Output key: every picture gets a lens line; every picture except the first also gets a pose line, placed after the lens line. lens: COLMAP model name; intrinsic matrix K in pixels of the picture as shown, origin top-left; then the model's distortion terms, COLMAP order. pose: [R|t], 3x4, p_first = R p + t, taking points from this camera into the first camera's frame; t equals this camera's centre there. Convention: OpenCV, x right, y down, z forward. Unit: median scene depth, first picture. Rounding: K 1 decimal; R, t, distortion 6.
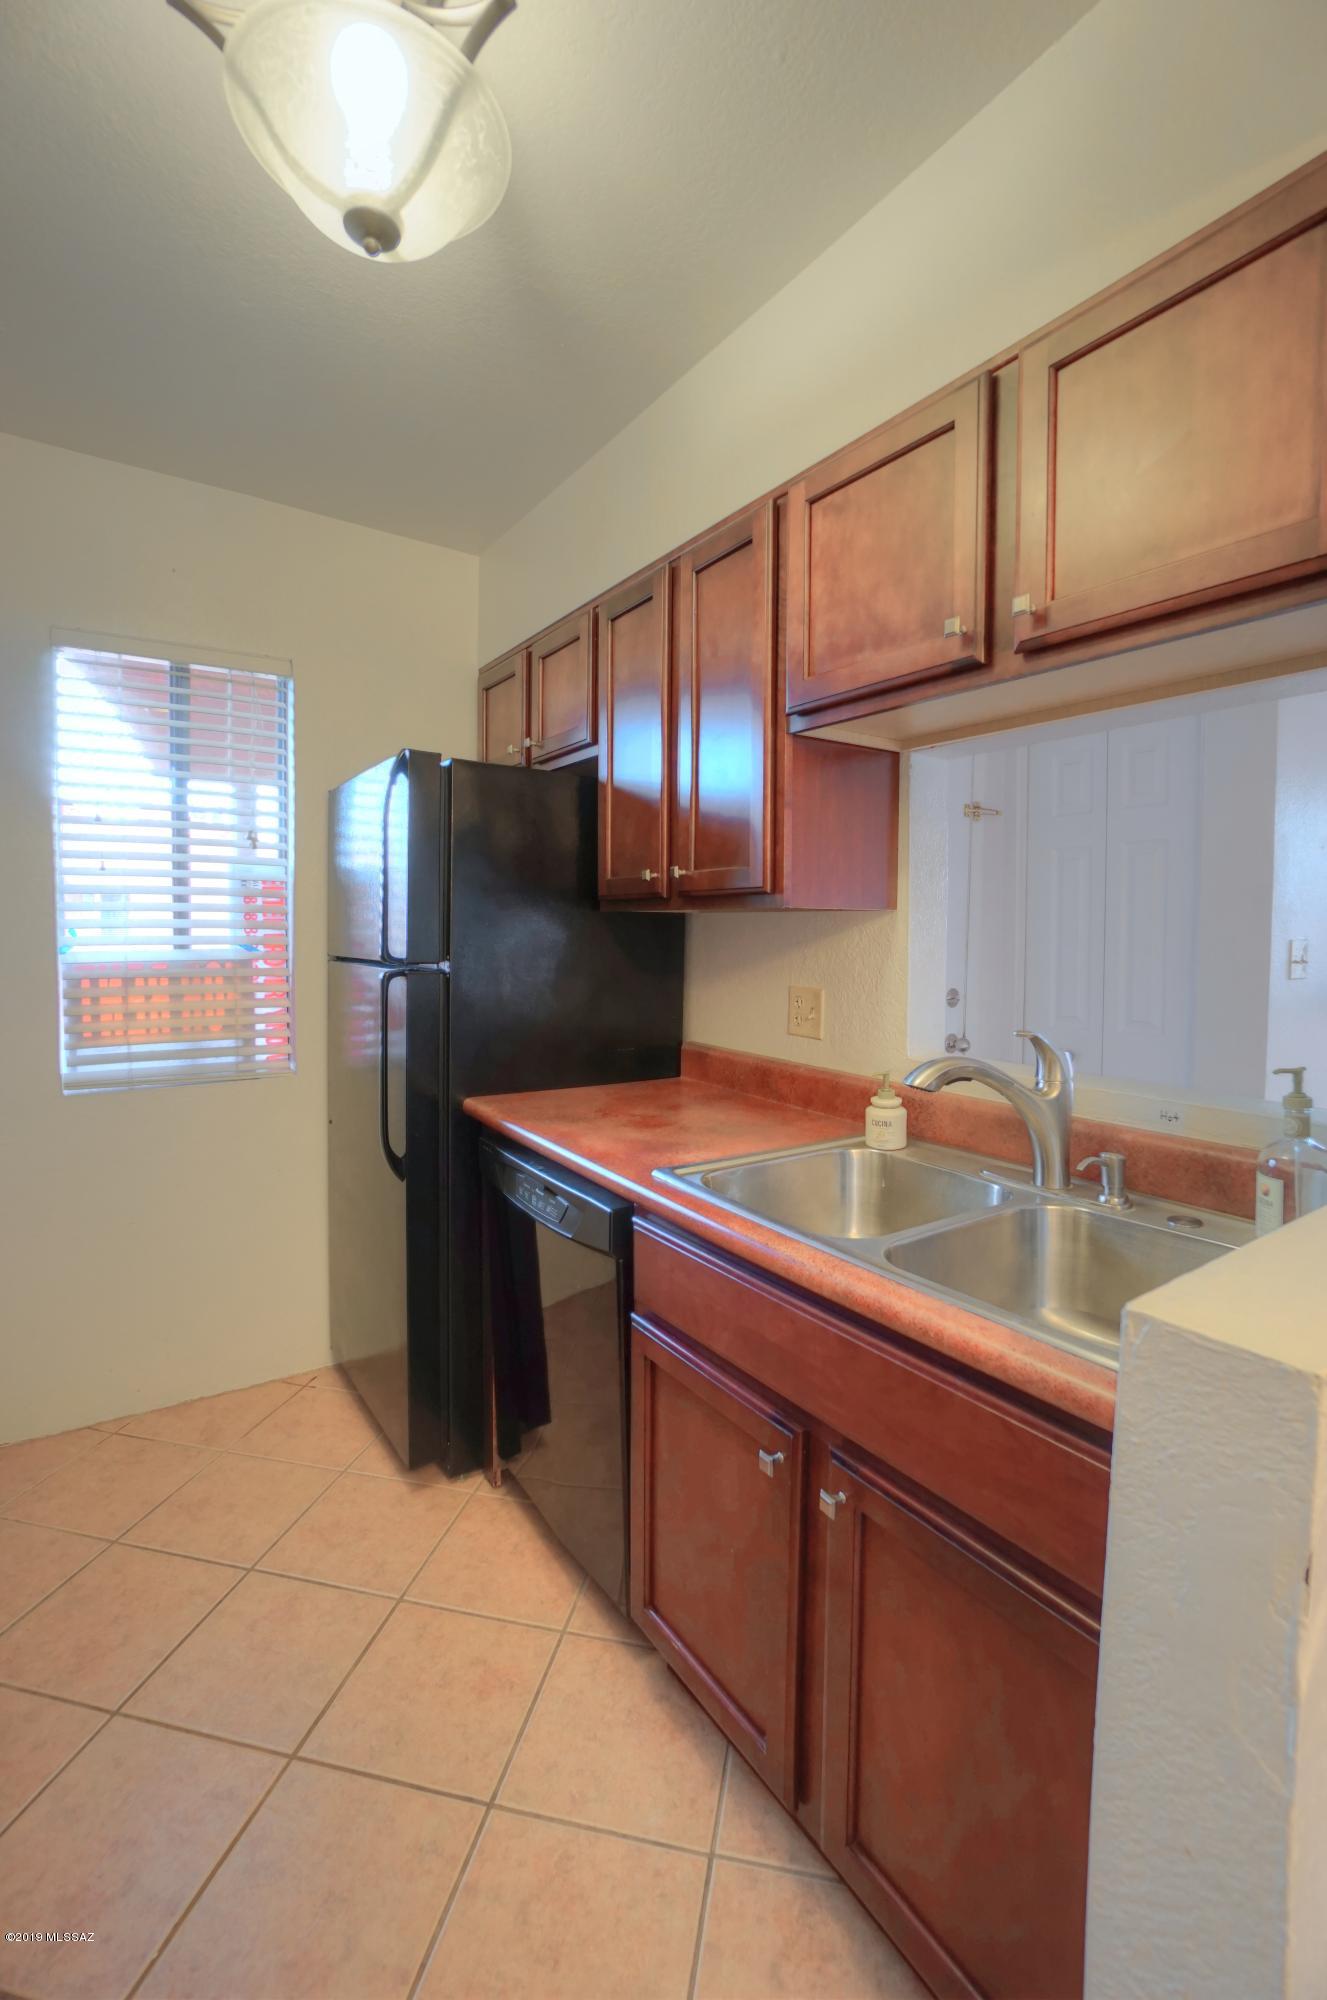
lens RADIAL K [[889.5, 0, 675.7], [0, 889.5, 994.4], [0, 0, 1]] dist [-0.025730, 0.004717]
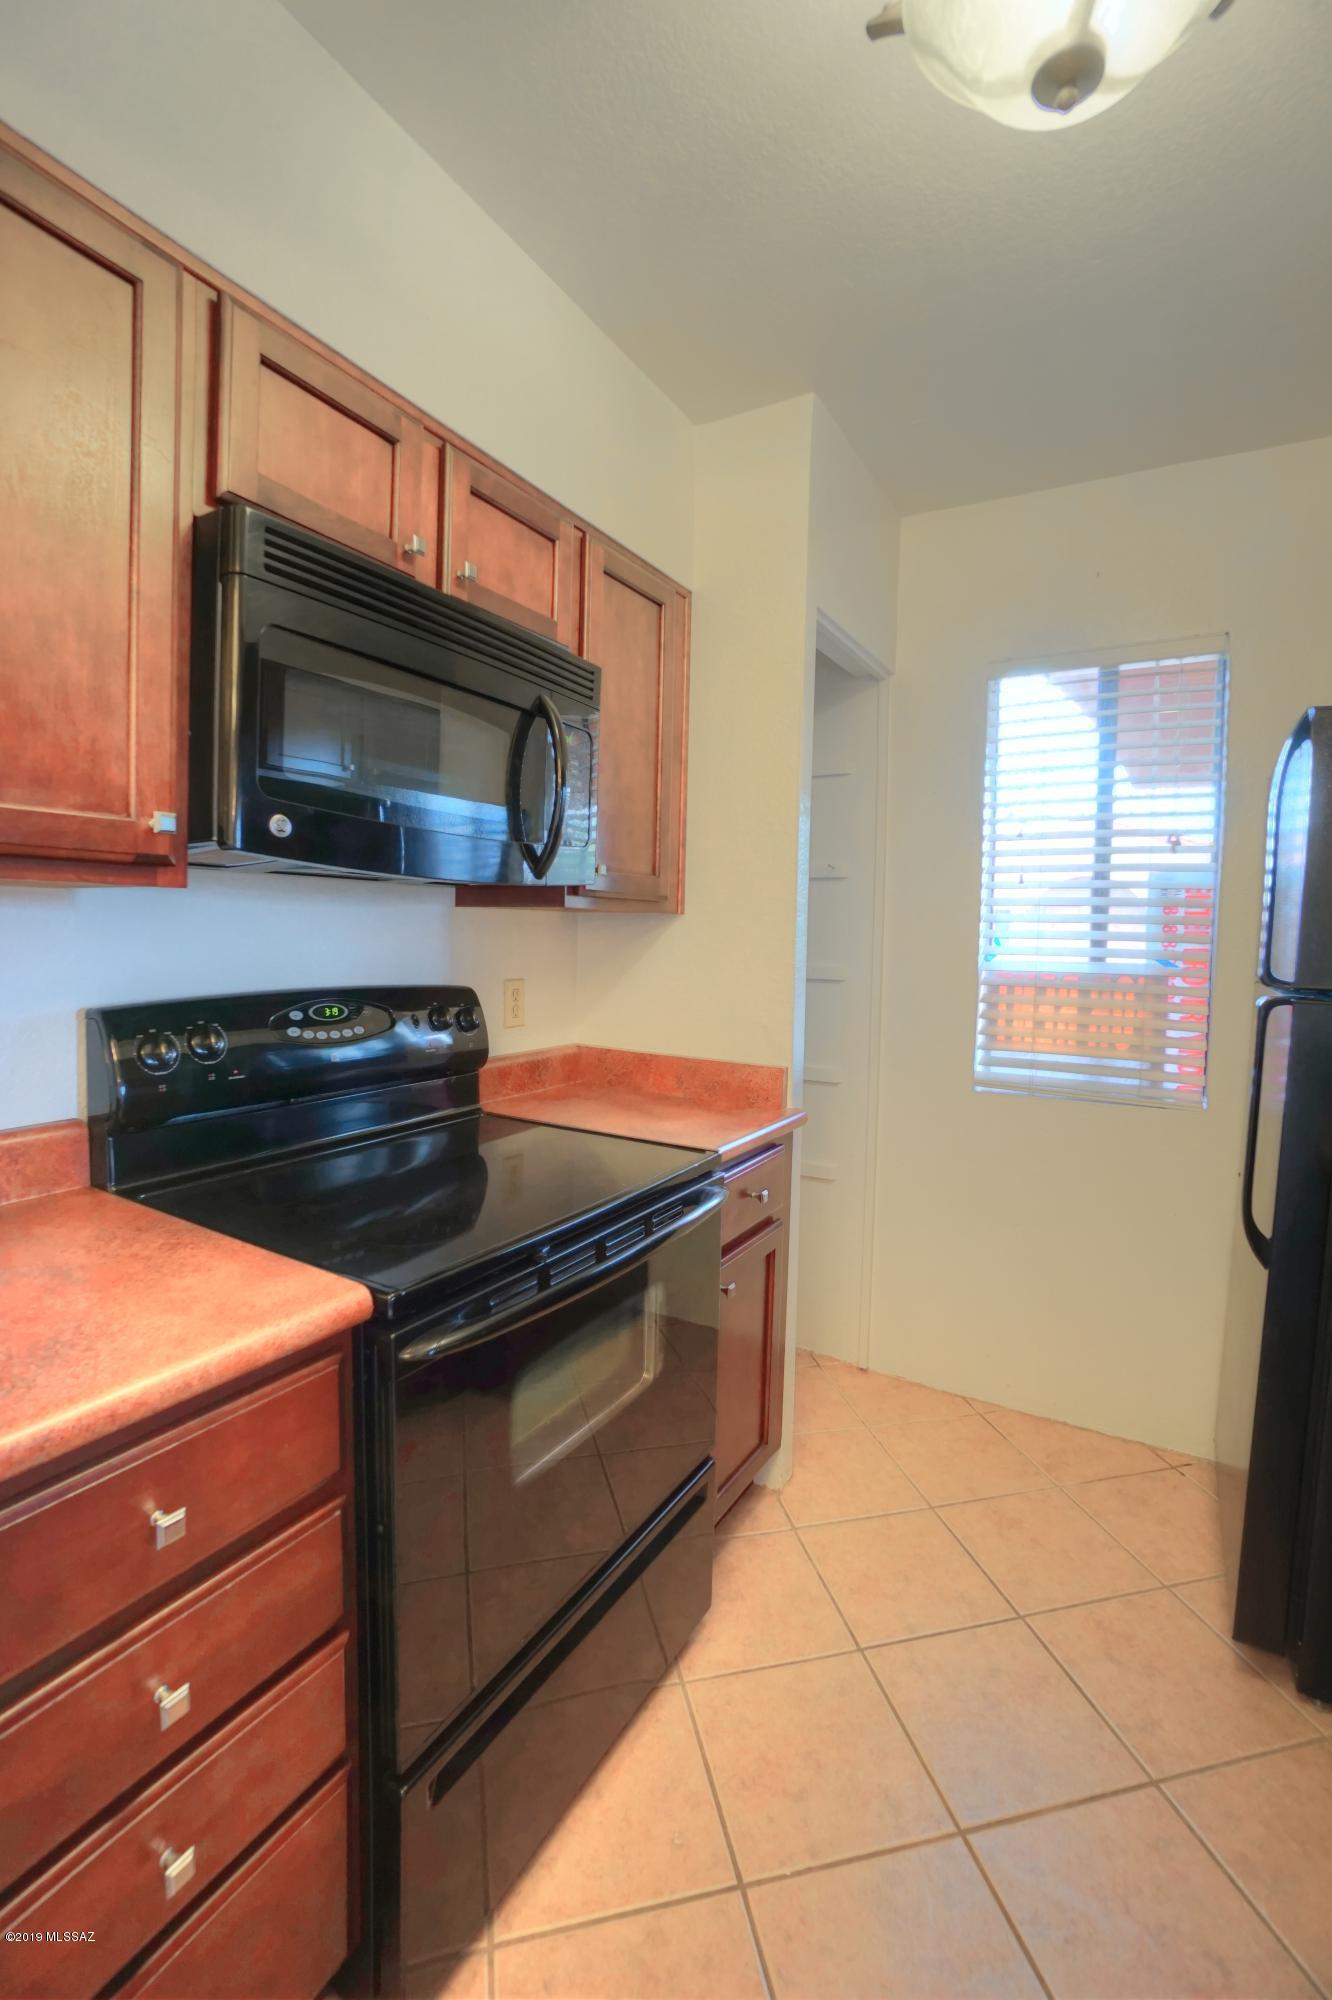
lens RADIAL K [[889.5, 0, 668.0], [0, 889.5, 990.6], [0, 0, 1]] dist [-0.025730, 0.004717]
pose [[0.427443, 0.063236, -0.901828, 0.122567], [-0.083509, 0.996047, 0.030262, -0.009752], [0.900177, 0.062375, 0.431034, 0.161432]]
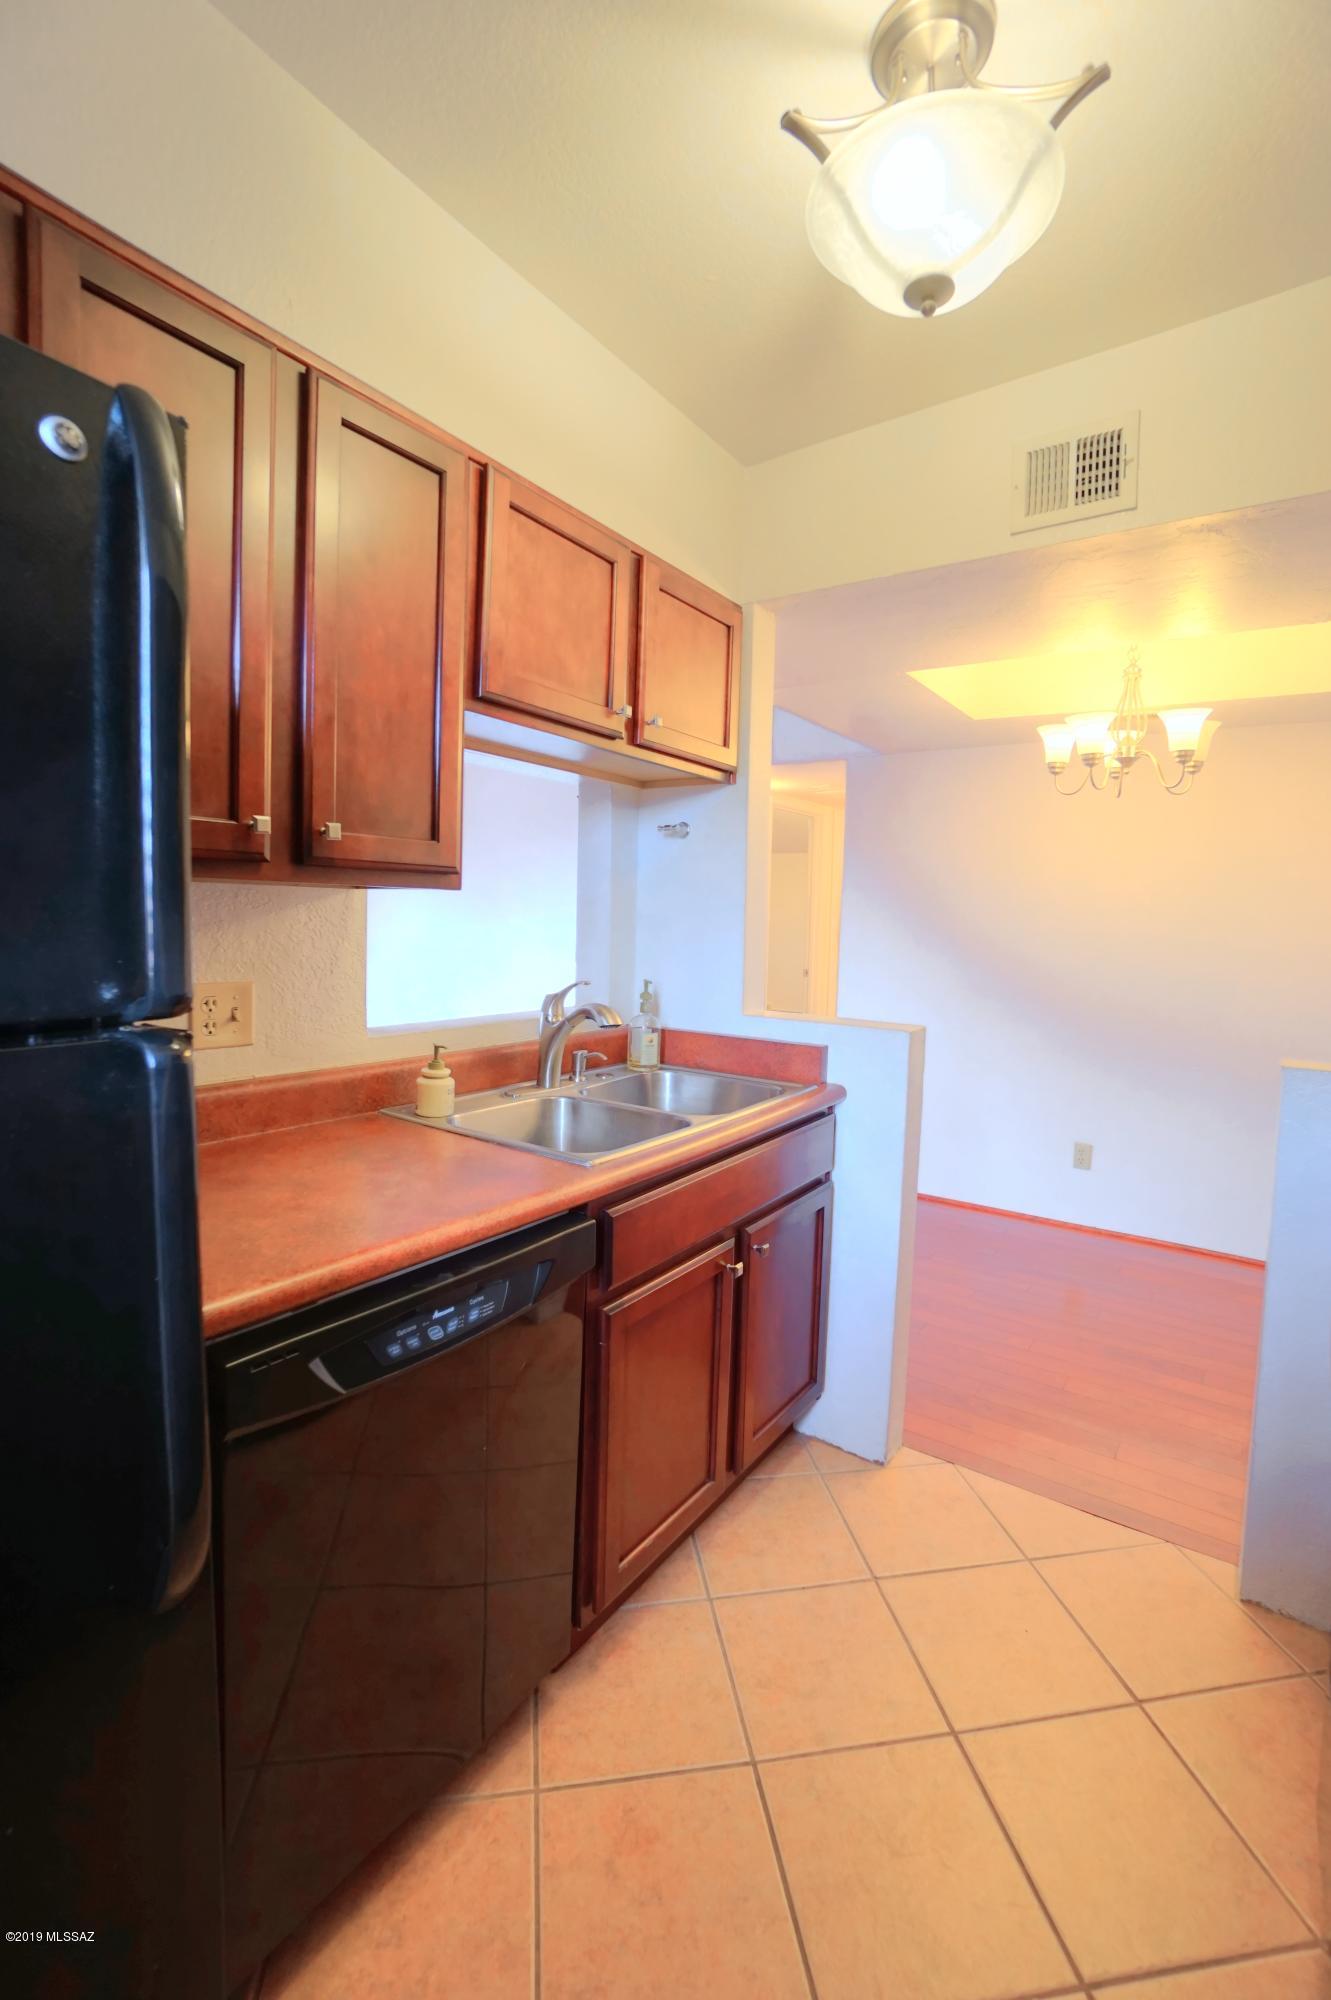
lens RADIAL K [[889.5, 0, 661.9], [0, 889.5, 990.7], [0, 0, 1]] dist [-0.025730, 0.004717]
pose [[-0.359441, -0.109141, 0.926763, -0.604421], [0.037261, 0.990666, 0.131119, -0.079189], [-0.932424, 0.081662, -0.352019, 0.805502]]
